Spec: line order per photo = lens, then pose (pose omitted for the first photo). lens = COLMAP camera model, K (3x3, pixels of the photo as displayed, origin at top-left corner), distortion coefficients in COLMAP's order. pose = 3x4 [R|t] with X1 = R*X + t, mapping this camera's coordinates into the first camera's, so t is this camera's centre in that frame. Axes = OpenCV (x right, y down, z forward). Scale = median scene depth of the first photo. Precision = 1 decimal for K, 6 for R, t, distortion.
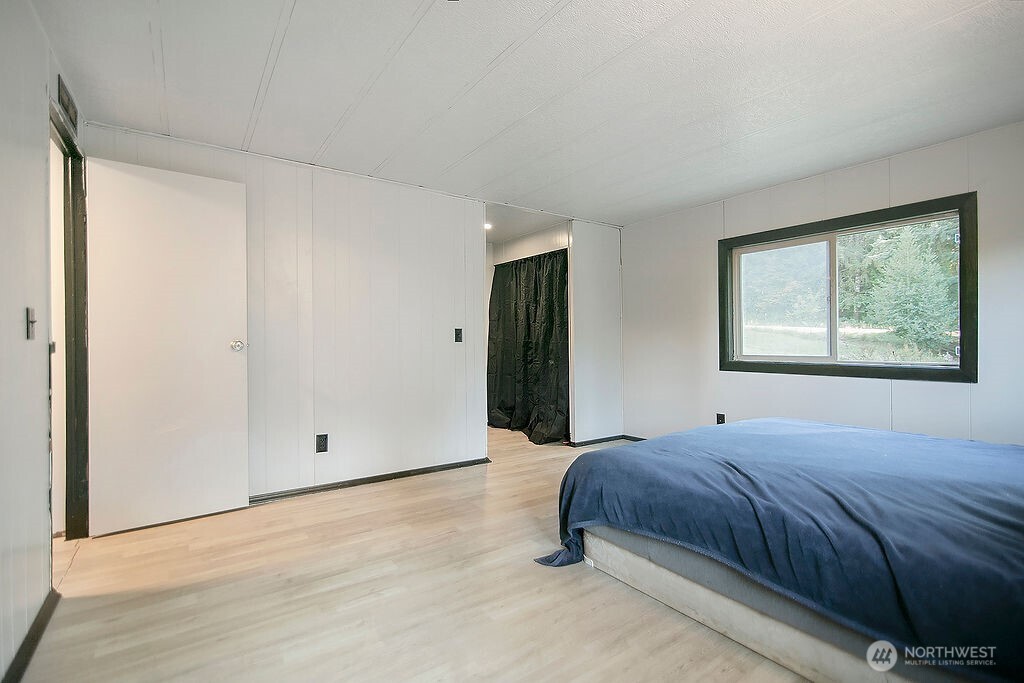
lens RADIAL K [[459.2, 0, 534.3], [0, 459.2, 341.7], [0, 0, 1]] dist [-0.015791, -0.000145]
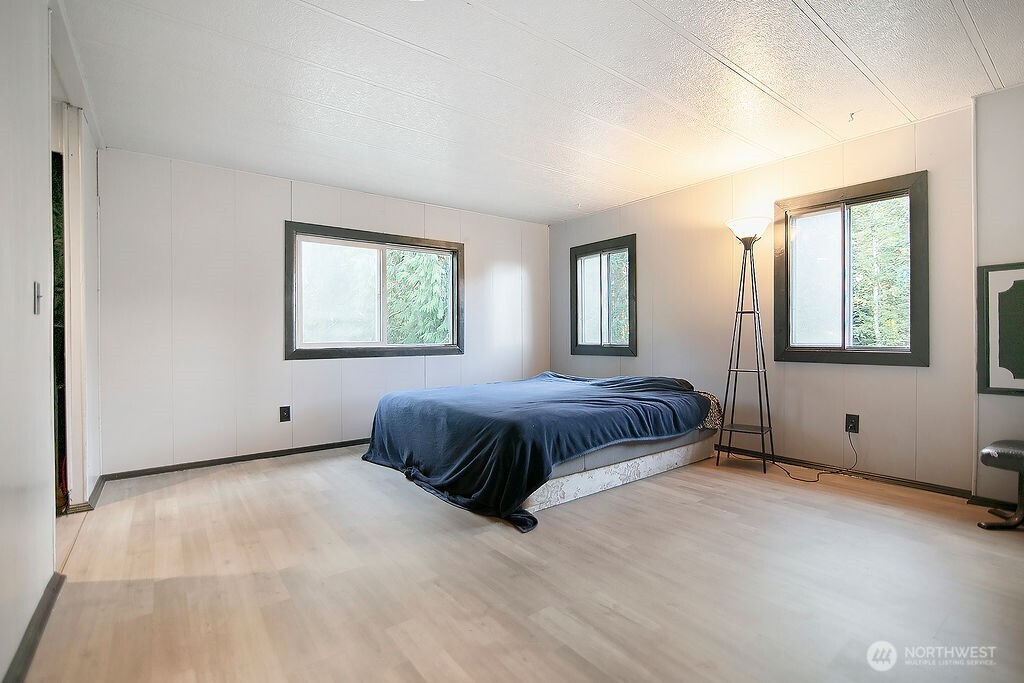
lens RADIAL K [[474.4, 0, 512.5], [0, 474.4, 341.5], [0, 0, 1]] dist [-0.021229, 0.000189]
pose [[-0.008609, 0.003697, 0.999956, -0.895936], [0.008116, 0.999960, -0.003627, 0.051082], [-0.999930, 0.008084, -0.008639, 0.886031]]
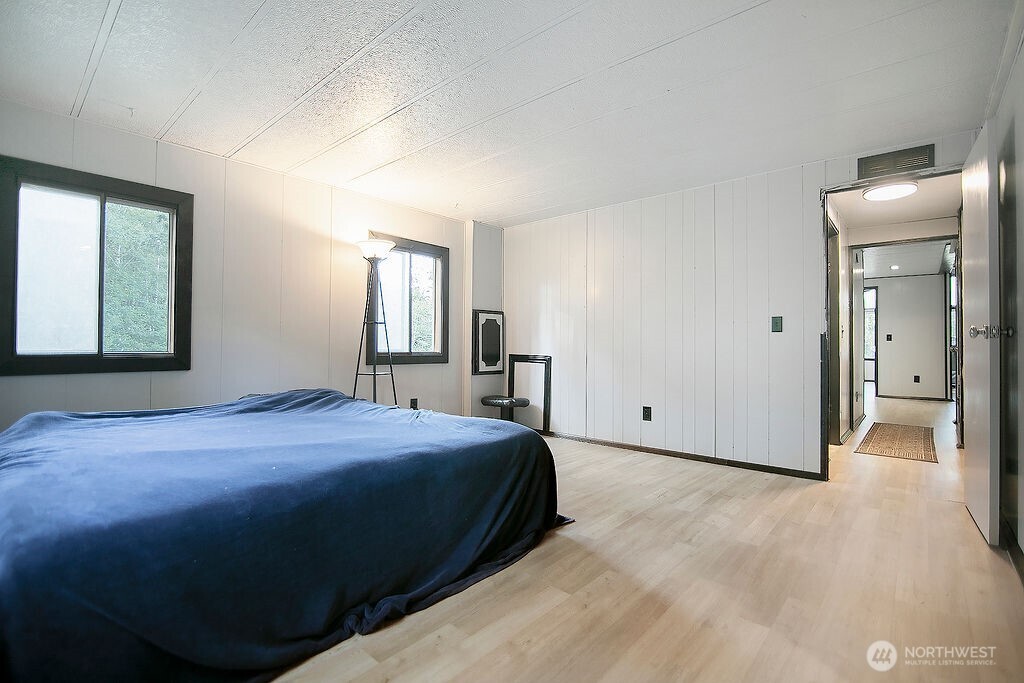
lens RADIAL K [[462.3, 0, 513.4], [0, 462.3, 341.3], [0, 0, 1]] dist [-0.030237, 0.000112]
pose [[-0.977581, -0.000423, -0.210559, 0.330673], [0.000688, 0.999986, -0.005203, 0.037640], [0.210559, -0.005231, -0.977567, 1.781345]]
